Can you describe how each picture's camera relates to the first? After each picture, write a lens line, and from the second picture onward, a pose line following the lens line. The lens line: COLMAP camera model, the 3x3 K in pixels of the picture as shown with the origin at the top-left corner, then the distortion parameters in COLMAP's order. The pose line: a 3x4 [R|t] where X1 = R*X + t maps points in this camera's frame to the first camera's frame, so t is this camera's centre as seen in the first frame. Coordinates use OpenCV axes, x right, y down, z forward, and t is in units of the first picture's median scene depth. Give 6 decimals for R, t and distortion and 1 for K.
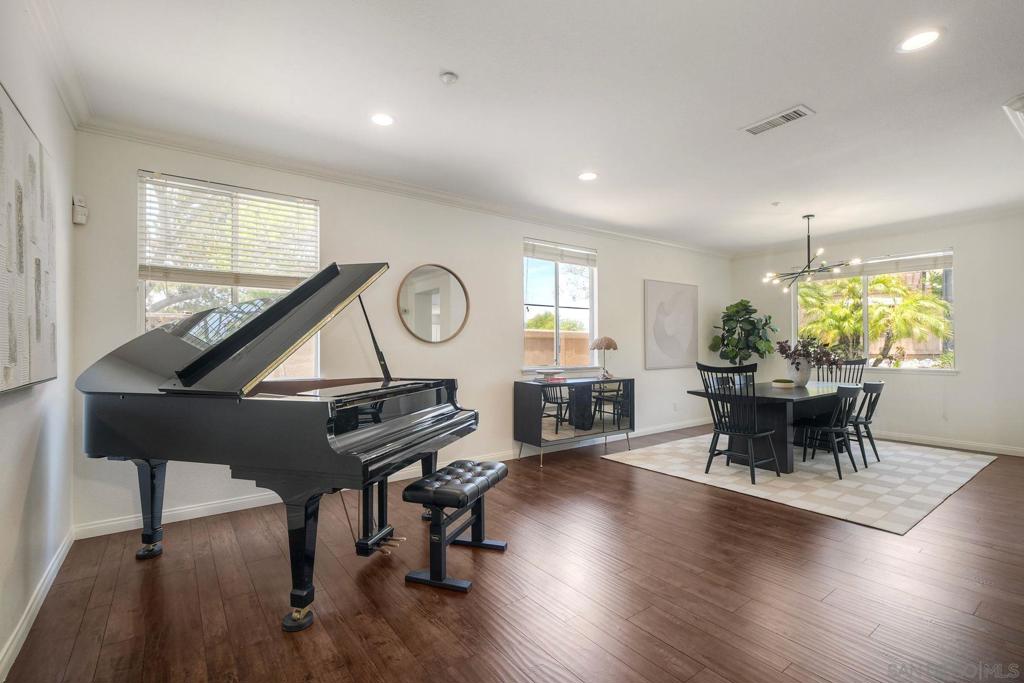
lens RADIAL K [[457.6, 0, 509.5], [0, 457.6, 344.0], [0, 0, 1]] dist [-0.002322, -0.002011]
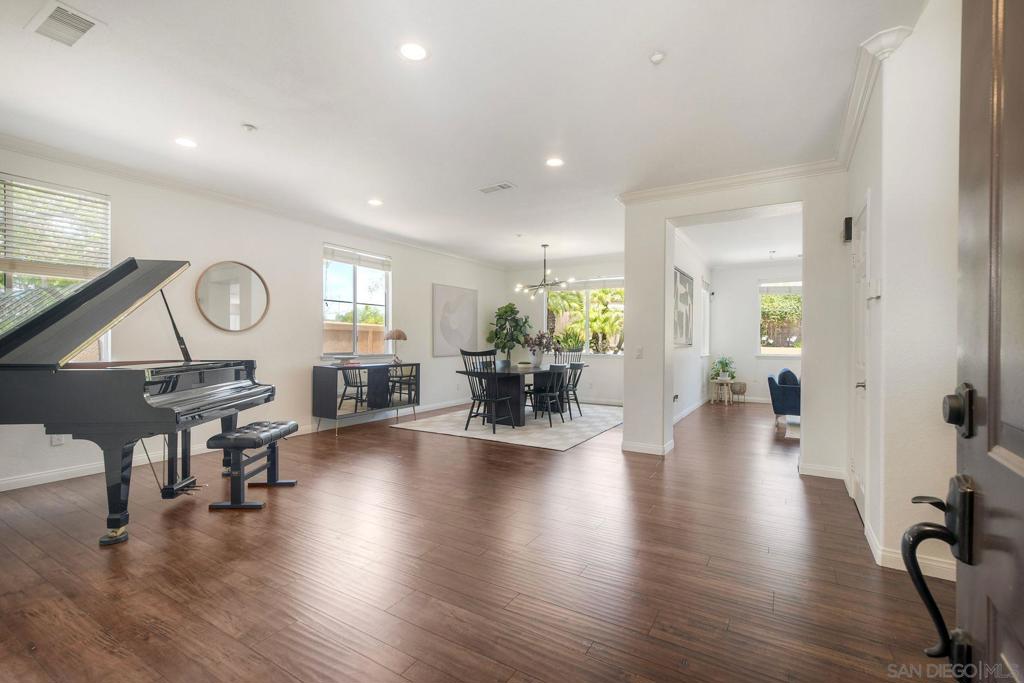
lens RADIAL K [[457.6, 0, 518.1], [0, 457.6, 343.7], [0, 0, 1]] dist [-0.002322, -0.002011]
pose [[0.921820, 0.005259, 0.387584, 0.045071], [-0.008644, 0.999938, 0.006992, 0.014050], [-0.387523, -0.009796, 0.921808, -0.309151]]
